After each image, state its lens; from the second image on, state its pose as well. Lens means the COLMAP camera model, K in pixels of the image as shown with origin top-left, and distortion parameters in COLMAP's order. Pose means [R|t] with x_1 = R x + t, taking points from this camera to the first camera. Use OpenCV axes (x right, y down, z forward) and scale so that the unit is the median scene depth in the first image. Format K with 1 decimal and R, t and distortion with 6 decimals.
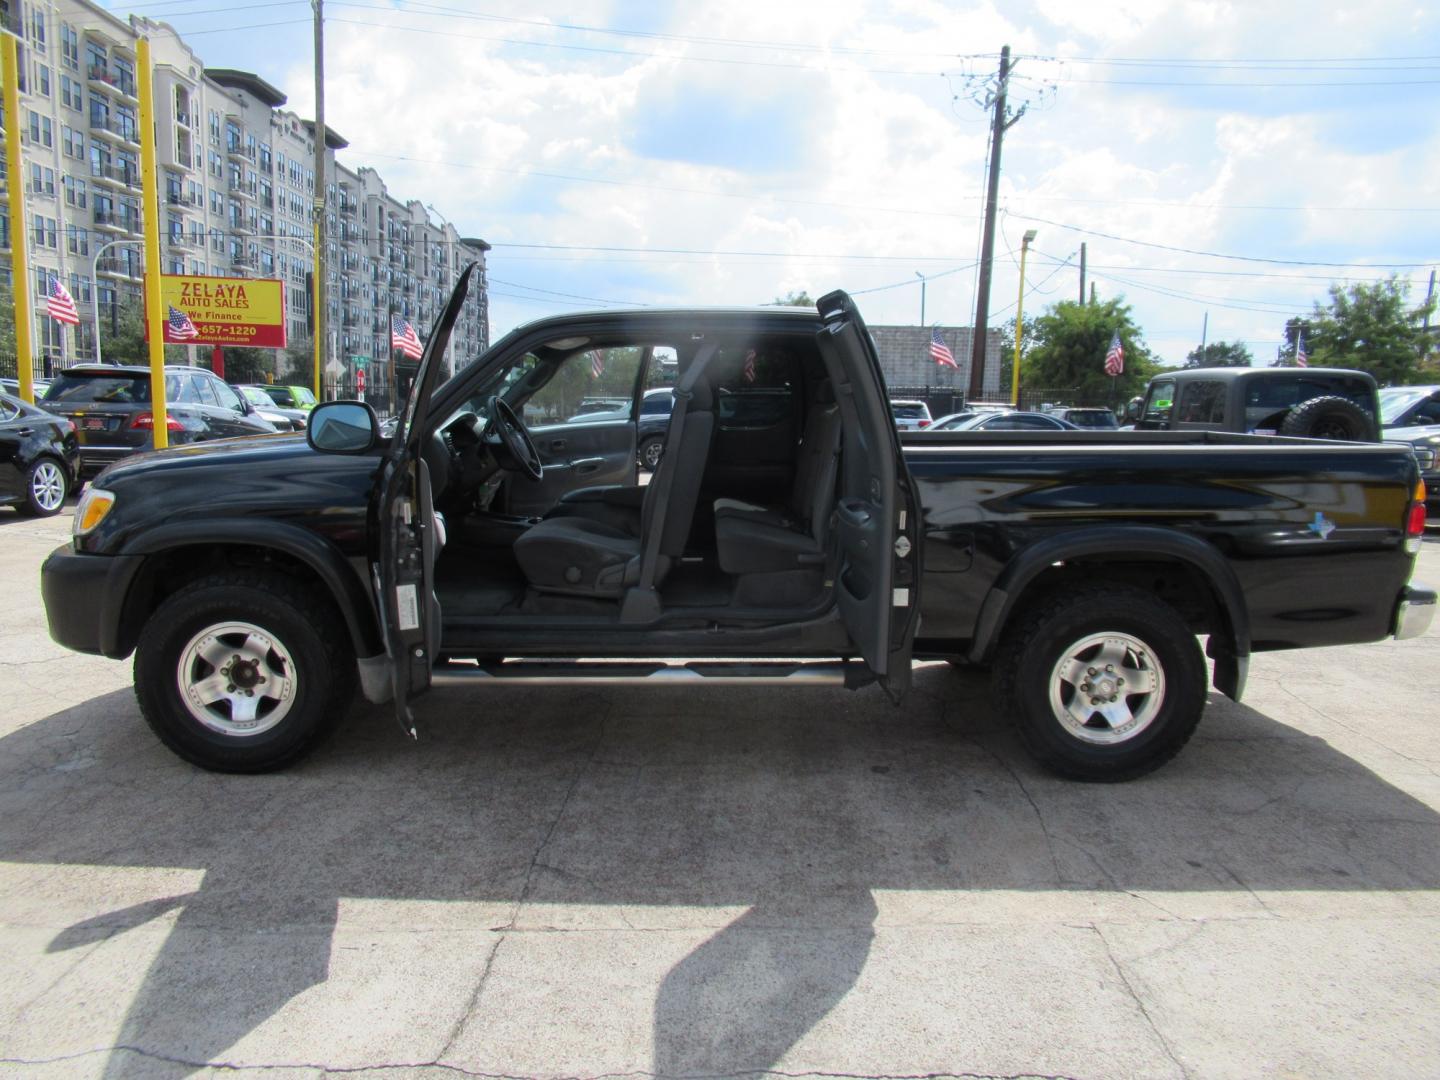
lens RADIAL K [[1043.0, 0, 689.4], [0, 1043.0, 537.8], [0, 0, 1]] dist [-0.002351, -0.003164]
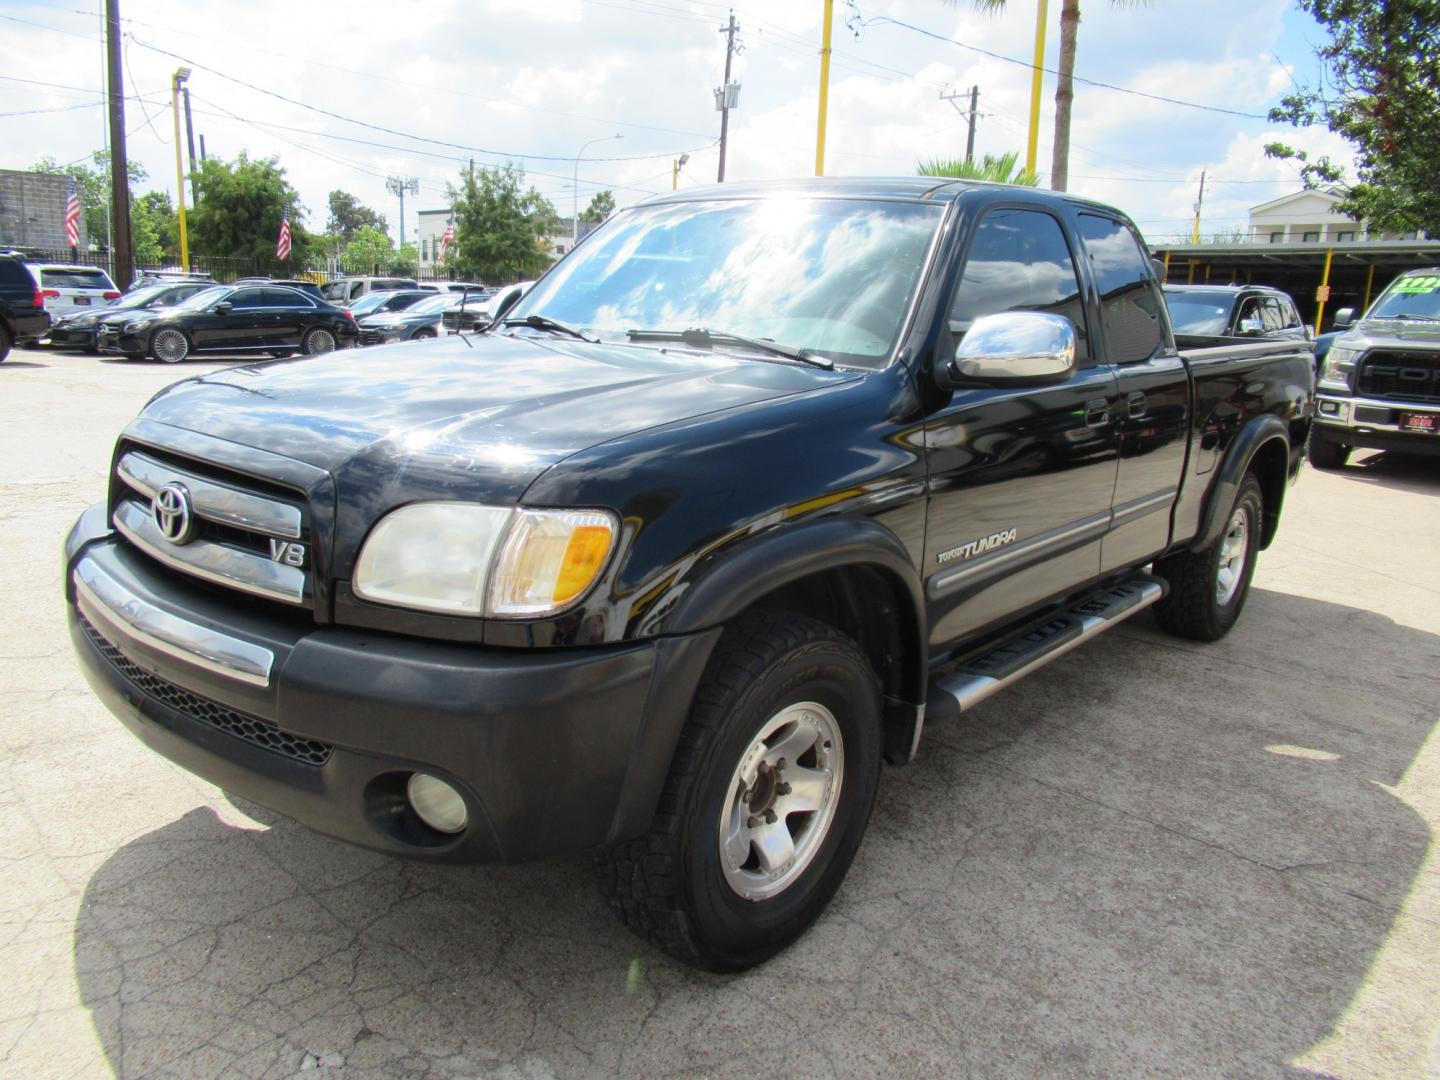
lens RADIAL K [[1055.4, 0, 717.1], [0, 1055.4, 542.0], [0, 0, 1]] dist [0.000541, 0.002607]
pose [[0.663554, -0.160238, 0.730767, -0.098132], [0.069597, 0.985779, 0.152960, -0.011129], [-0.744884, -0.050638, 0.665269, 0.073317]]
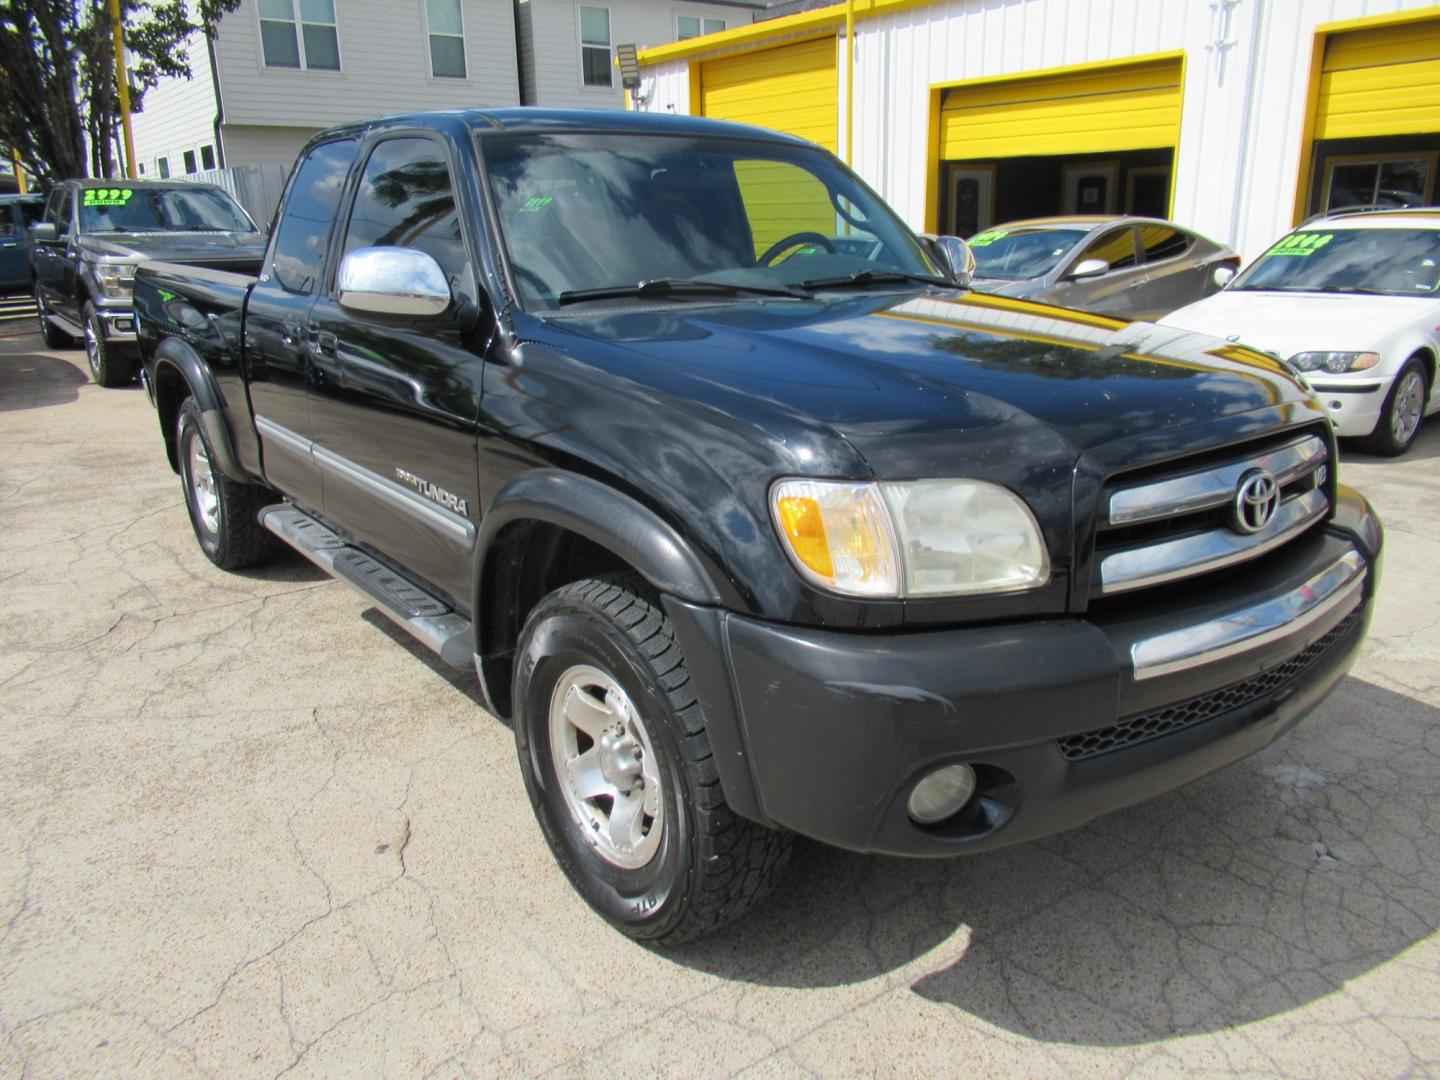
lens RADIAL K [[1055.7, 0, 718.2], [0, 1055.7, 538.6], [0, 0, 1]] dist [0.001763, -0.000207]
pose [[-0.601920, -0.237045, 0.762563, -0.100800], [0.102825, 0.923970, 0.368383, -0.028063], [-0.791909, 0.300147, -0.531782, 0.192648]]
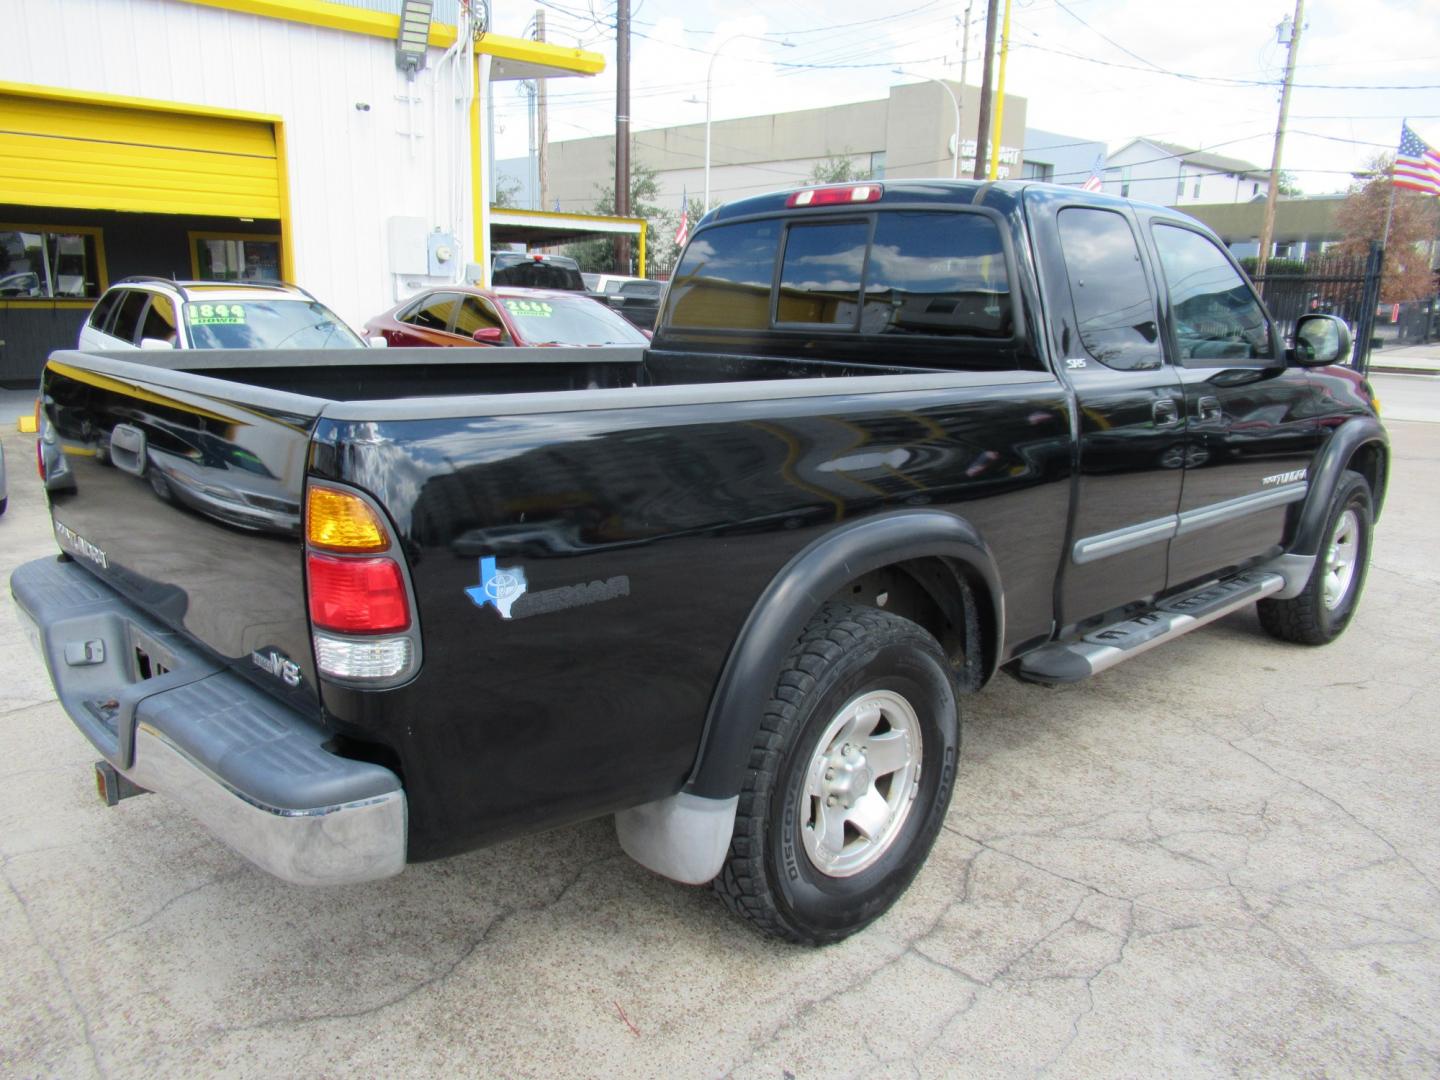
lens RADIAL K [[1042.4, 0, 724.2], [0, 1042.4, 539.0], [0, 0, 1]] dist [0.001854, 0.004868]
pose [[-0.744505, 0.125760, -0.655665, 0.097255], [-0.111383, 0.944936, 0.307718, -0.026979], [0.658259, 0.302128, -0.689502, 0.207563]]
